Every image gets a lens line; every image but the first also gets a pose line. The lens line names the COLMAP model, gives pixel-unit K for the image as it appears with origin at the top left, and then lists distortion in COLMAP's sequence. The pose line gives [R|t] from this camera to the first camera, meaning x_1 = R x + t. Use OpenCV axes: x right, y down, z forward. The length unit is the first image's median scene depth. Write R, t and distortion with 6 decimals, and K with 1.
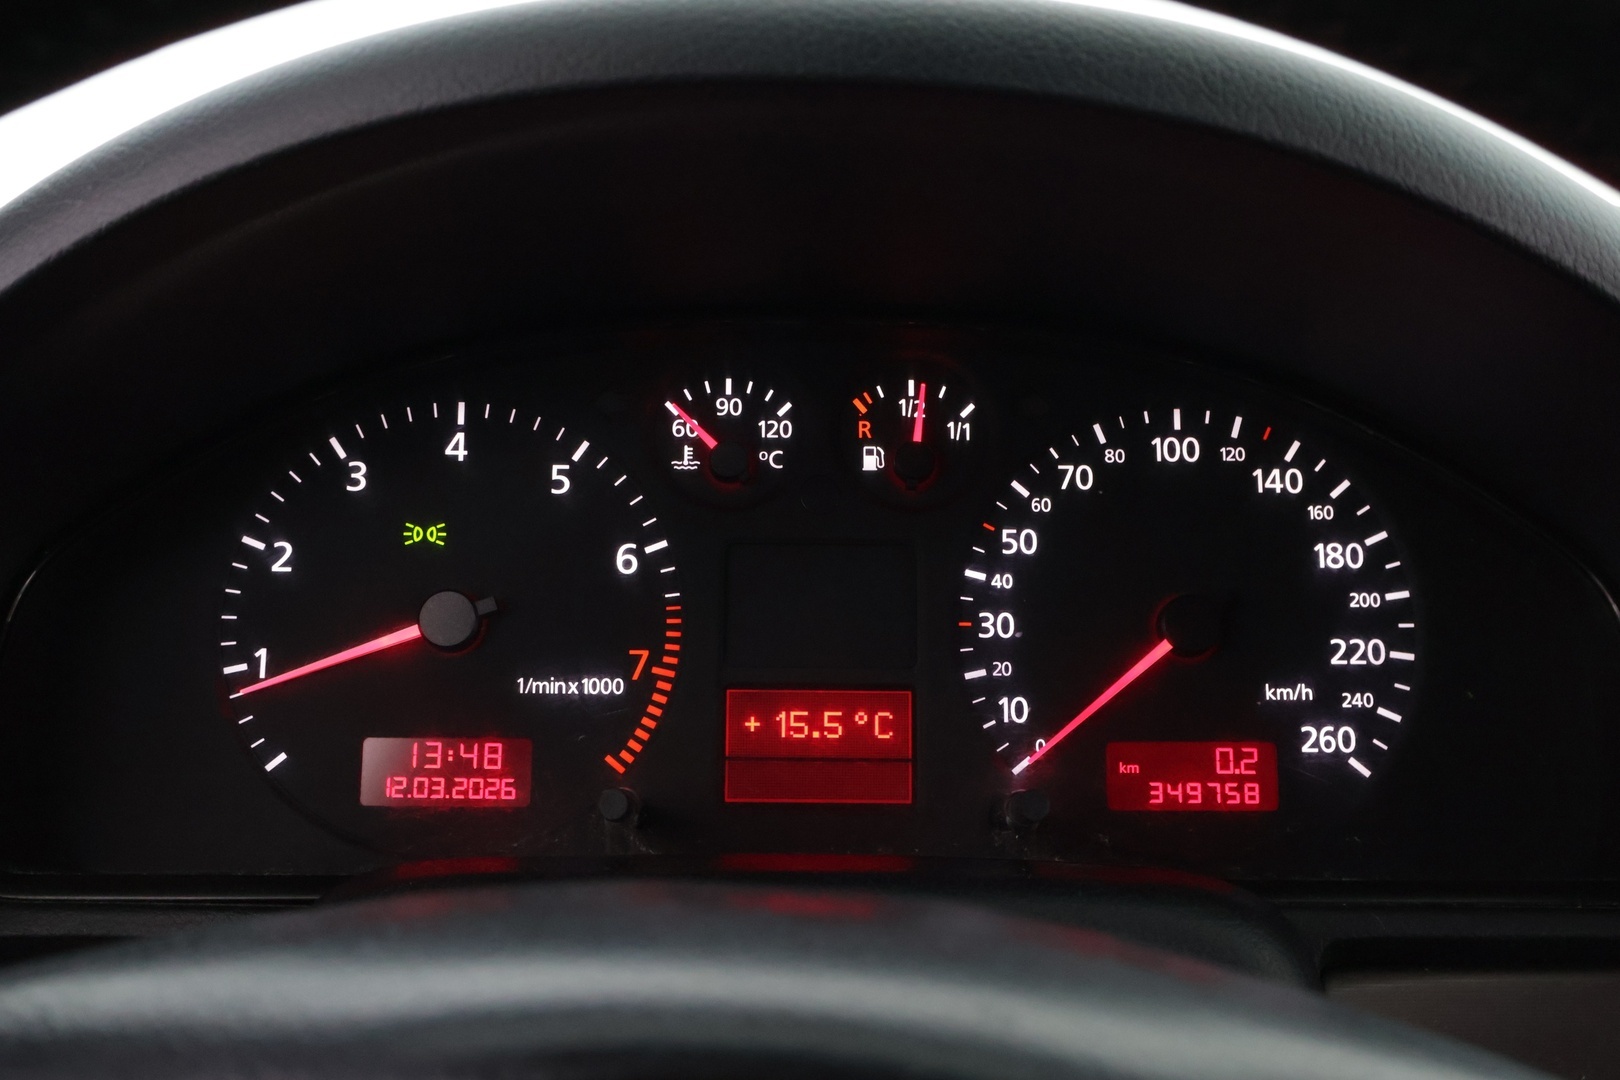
lens RADIAL K [[1817.0, 0, 824.9], [0, 1817.0, 540.1], [0, 0, 1]] dist [0.004123, 0.000000]
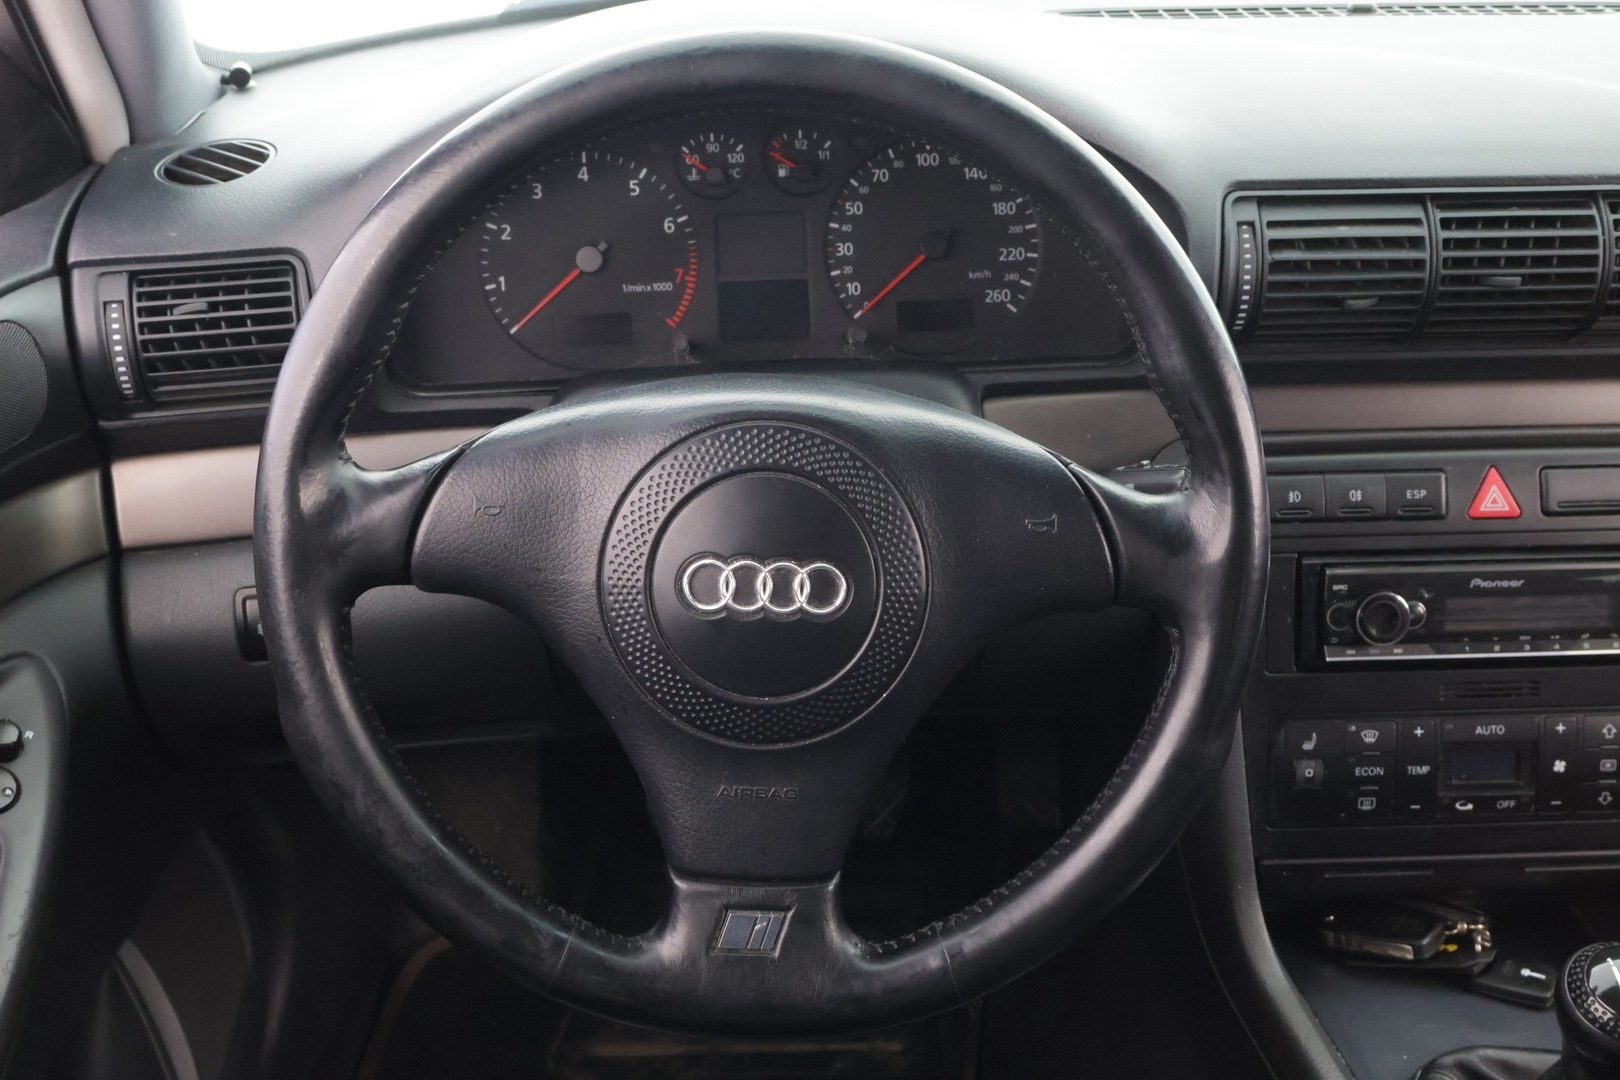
lens RADIAL K [[1817.0, 0, 805.5], [0, 1817.0, 529.5], [0, 0, 1]] dist [0.004123, 0.000000]
pose [[0.997438, -0.053480, 0.047516, -0.070062], [0.038948, 0.963079, 0.266387, -0.205572], [-0.060008, -0.263854, 0.962694, -1.134653]]
